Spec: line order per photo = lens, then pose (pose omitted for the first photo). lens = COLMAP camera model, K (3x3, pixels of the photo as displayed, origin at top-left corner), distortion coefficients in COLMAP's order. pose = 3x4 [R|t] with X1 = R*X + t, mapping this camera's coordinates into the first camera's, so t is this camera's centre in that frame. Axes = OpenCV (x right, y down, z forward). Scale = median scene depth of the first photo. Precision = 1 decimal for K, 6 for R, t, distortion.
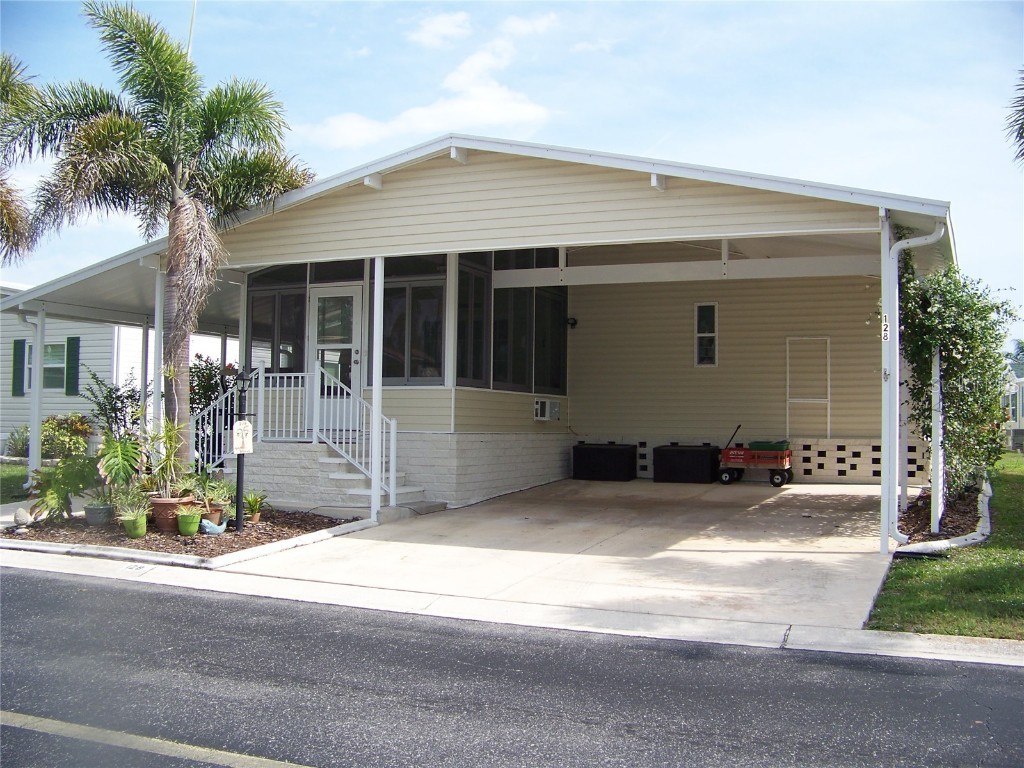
lens RADIAL K [[1078.0, 0, 530.4], [0, 1078.0, 404.2], [0, 0, 1]] dist [-0.170454, 0.000000]
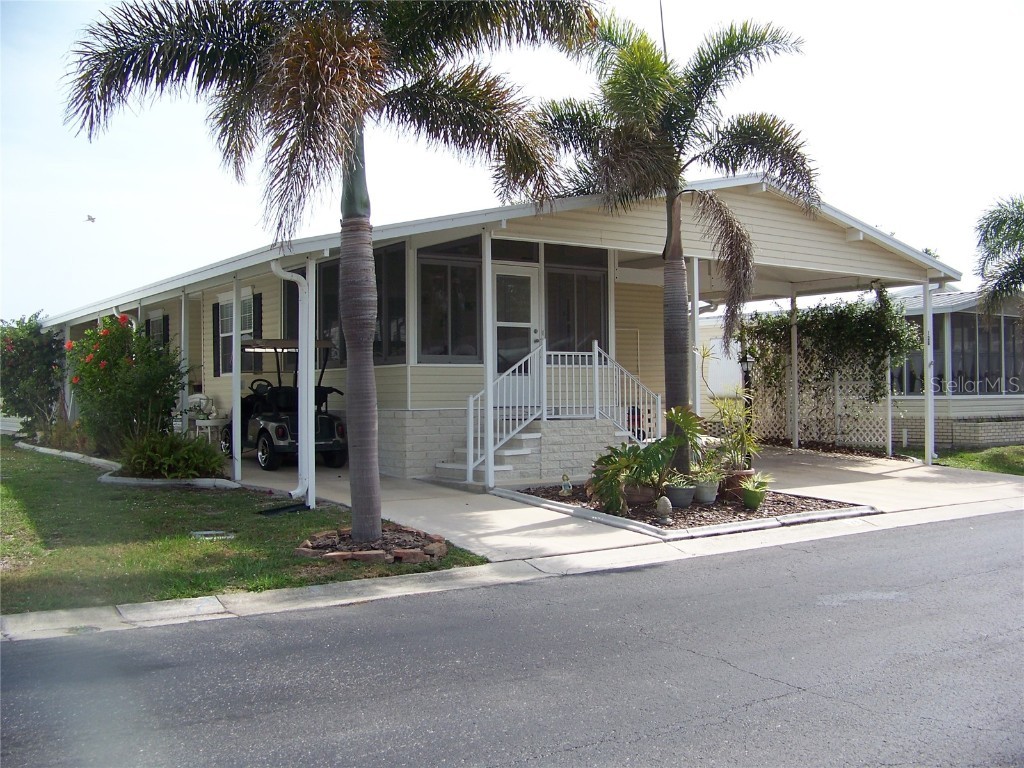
lens RADIAL K [[1078.0, 0, 518.5], [0, 1078.0, 388.1], [0, 0, 1]] dist [-0.170454, 0.000000]
pose [[0.514605, -0.011045, 0.857356, -0.990570], [-0.000927, 0.999909, 0.013438, -0.007114], [-0.857427, -0.007710, 0.514548, 0.441243]]
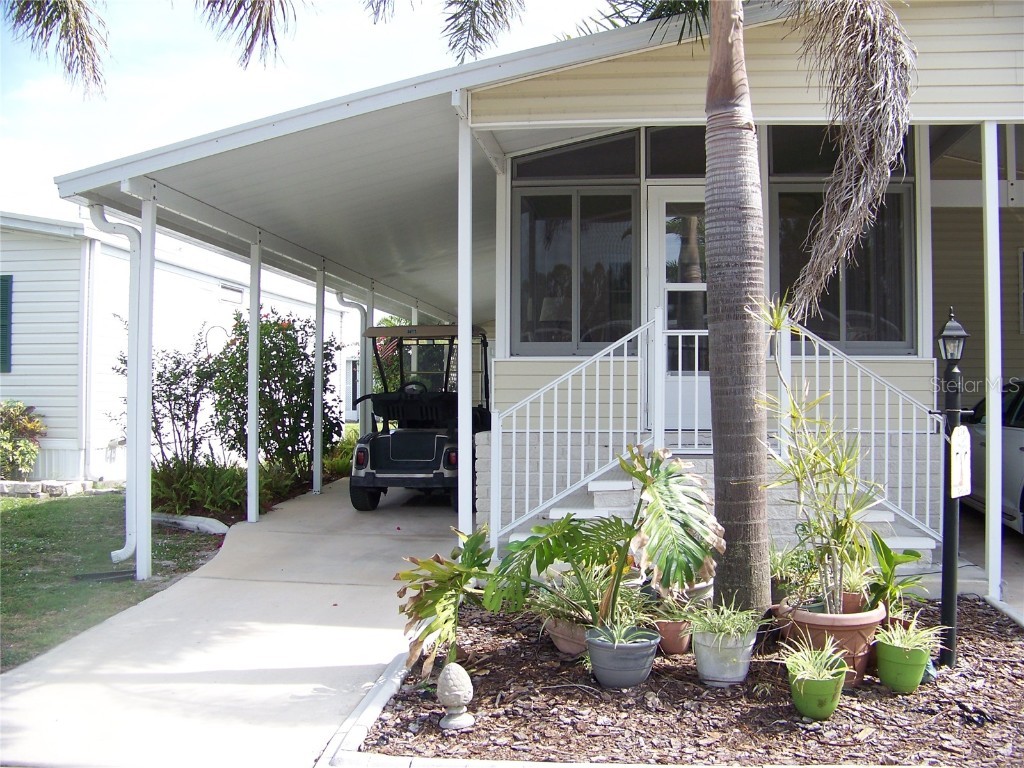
lens RADIAL K [[1078.0, 0, 532.8], [0, 1078.0, 391.2], [0, 0, 1]] dist [-0.170454, 0.000000]
pose [[0.955930, -0.007065, 0.293510, -0.414430], [0.003907, 0.999928, 0.011342, -0.003837], [-0.293569, -0.009696, 0.955889, 0.439429]]
